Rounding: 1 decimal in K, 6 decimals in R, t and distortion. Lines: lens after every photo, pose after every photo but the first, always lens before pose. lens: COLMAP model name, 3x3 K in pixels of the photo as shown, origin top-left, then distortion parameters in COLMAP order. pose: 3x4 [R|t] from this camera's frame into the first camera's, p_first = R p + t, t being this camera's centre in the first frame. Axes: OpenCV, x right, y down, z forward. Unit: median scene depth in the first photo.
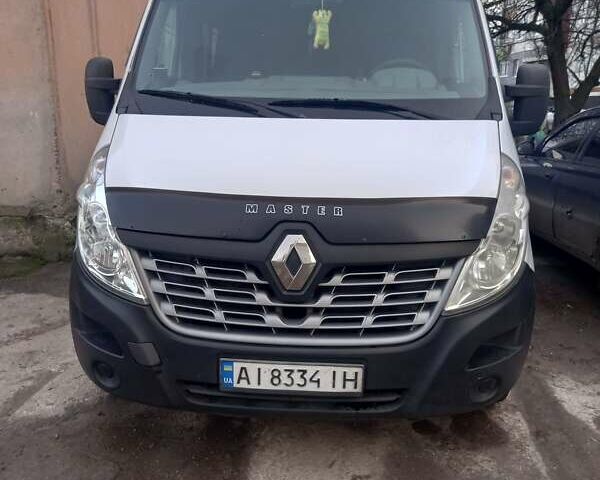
lens RADIAL K [[572.4, 0, 297.7], [0, 572.4, 267.3], [0, 0, 1]] dist [0.058299, 0.000000]
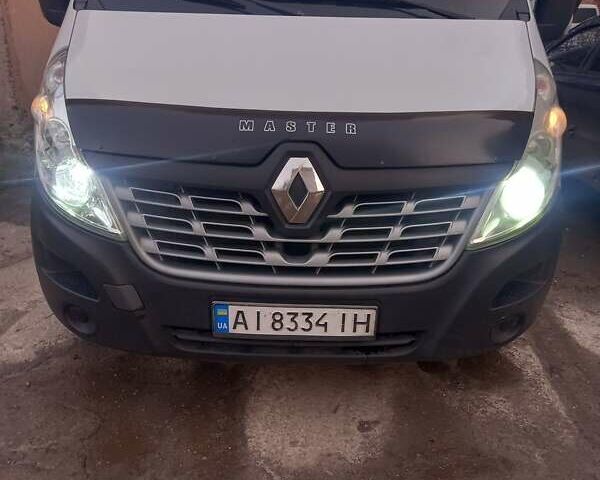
lens RADIAL K [[572.4, 0, 305.5], [0, 572.4, 258.7], [0, 0, 1]] dist [0.058299, 0.000000]
pose [[0.998294, -0.014267, 0.056609, -0.036677], [0.007366, 0.992711, 0.120292, -0.008227], [-0.057913, -0.119670, 0.991123, 0.115796]]
